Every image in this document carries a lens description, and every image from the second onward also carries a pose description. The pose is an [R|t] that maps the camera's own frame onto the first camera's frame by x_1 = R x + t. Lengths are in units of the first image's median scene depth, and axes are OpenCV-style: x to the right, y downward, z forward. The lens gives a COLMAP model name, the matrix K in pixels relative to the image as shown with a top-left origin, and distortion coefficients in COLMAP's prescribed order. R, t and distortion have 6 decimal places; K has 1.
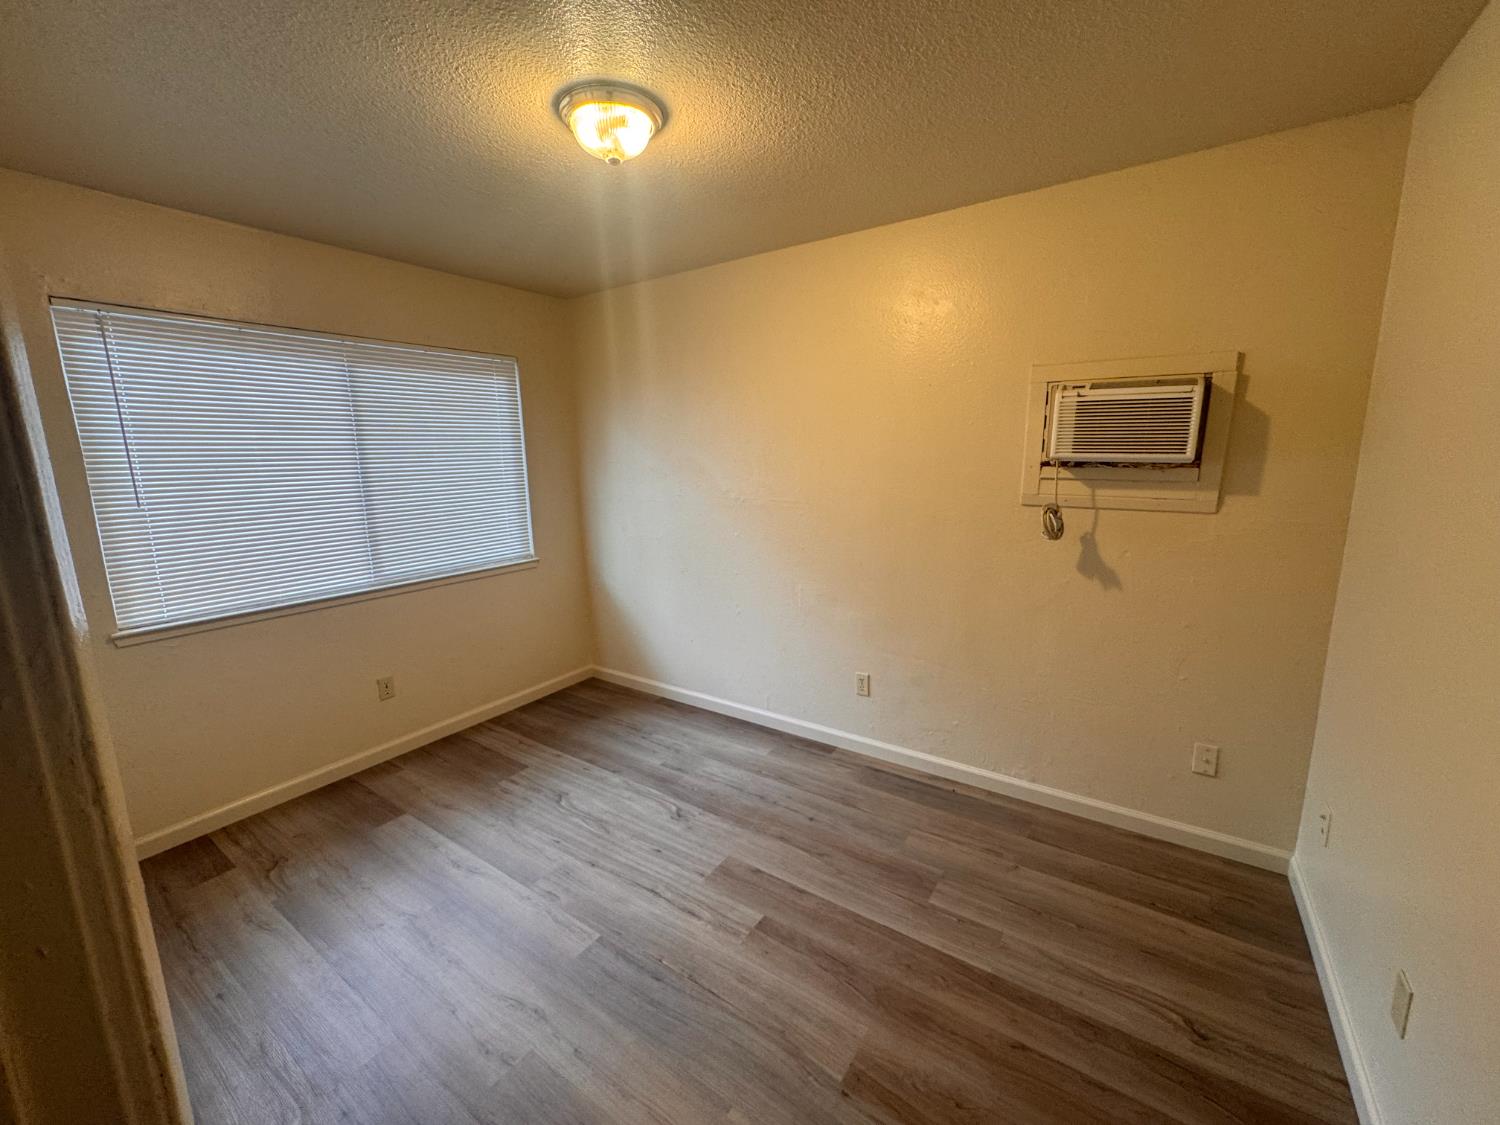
lens RADIAL K [[599.1, 0, 746.9], [0, 599.1, 561.7], [0, 0, 1]] dist [-0.001852, 0.000072]
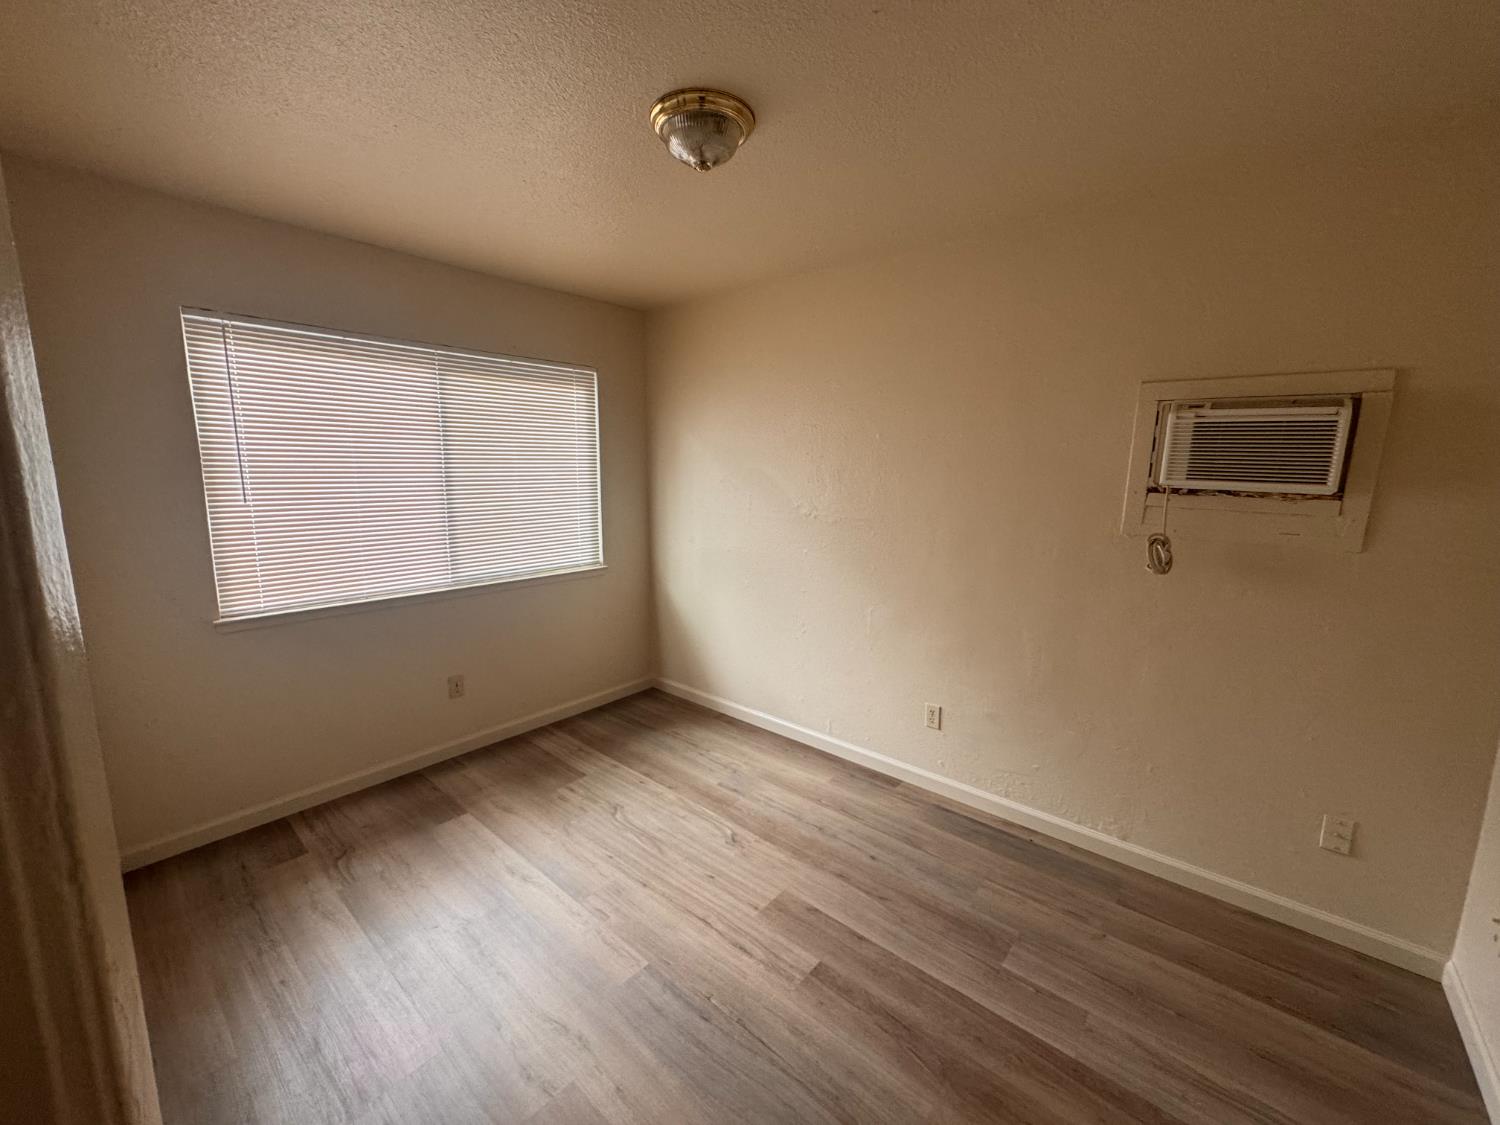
lens RADIAL K [[599.1, 0, 746.4], [0, 599.1, 561.9], [0, 0, 1]] dist [-0.001852, 0.000072]
pose [[0.993295, 0.045641, -0.106221, -0.013703], [-0.047883, 0.998679, -0.018650, -0.008896], [0.105229, 0.023611, 0.994168, 0.038338]]
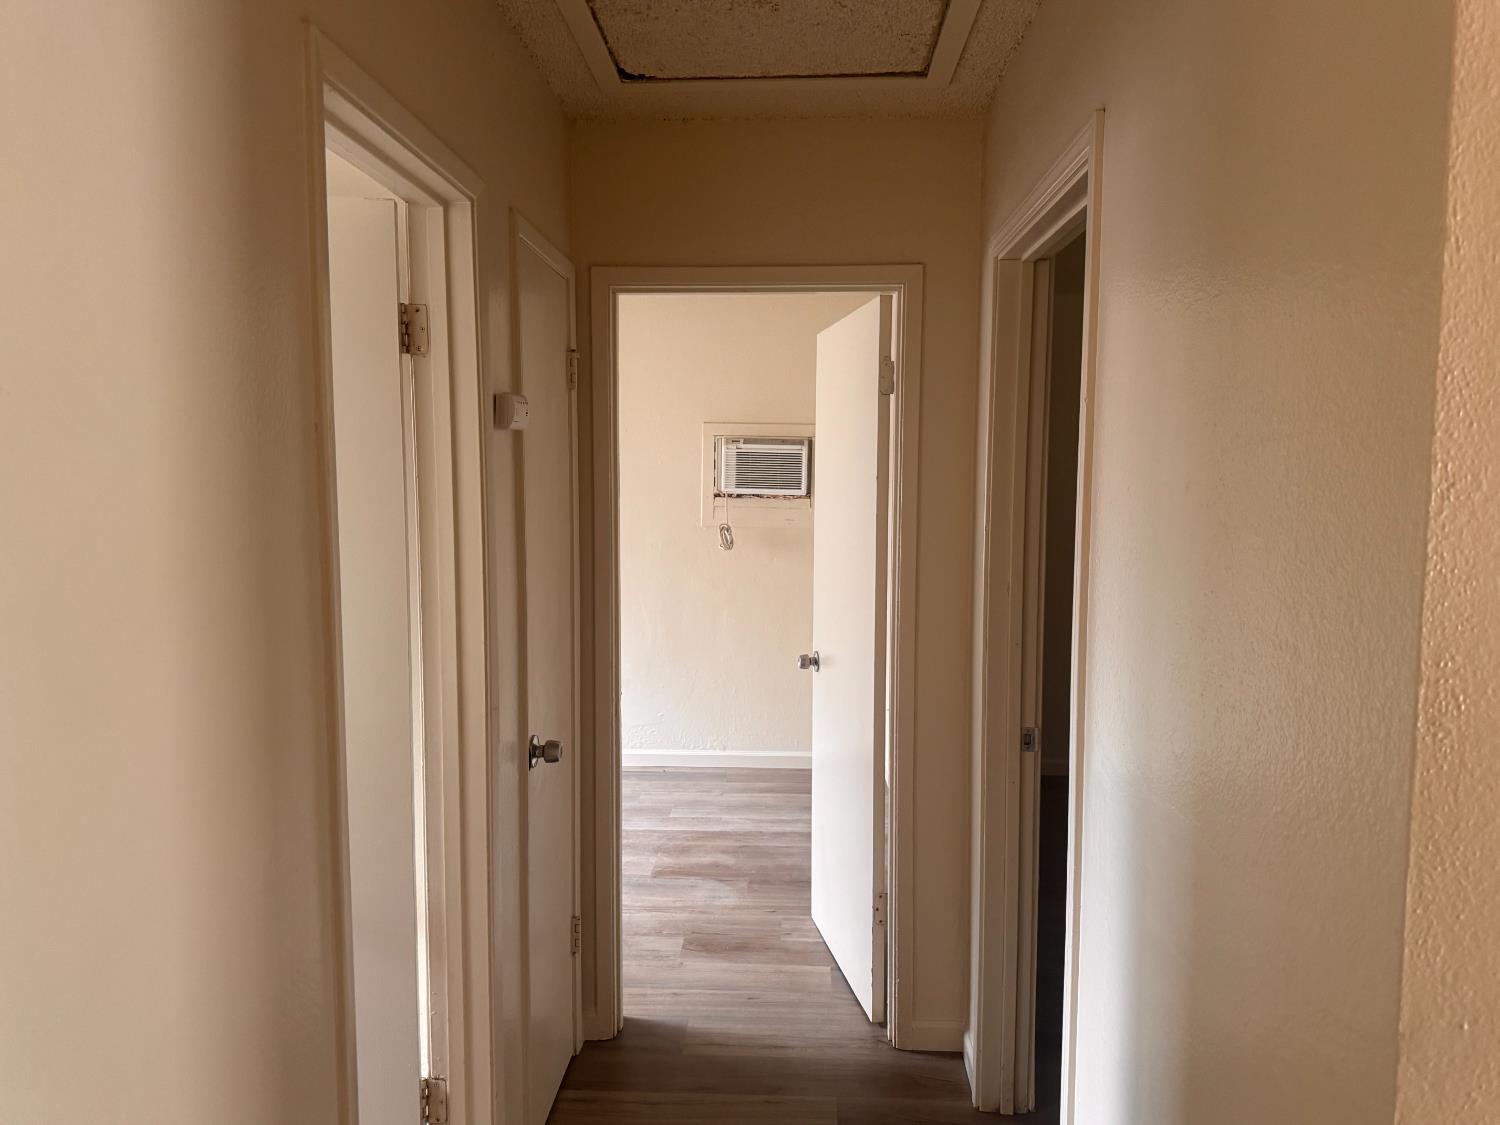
lens RADIAL K [[1069.1, 0, 748.8], [0, 1069.1, 565.5], [0, 0, 1]] dist [0.032217, -0.001543]
pose [[0.854316, -0.024859, 0.519159, -0.756983], [0.074891, 0.994320, -0.075628, 0.197023], [-0.514330, 0.103490, 0.851325, -1.163405]]
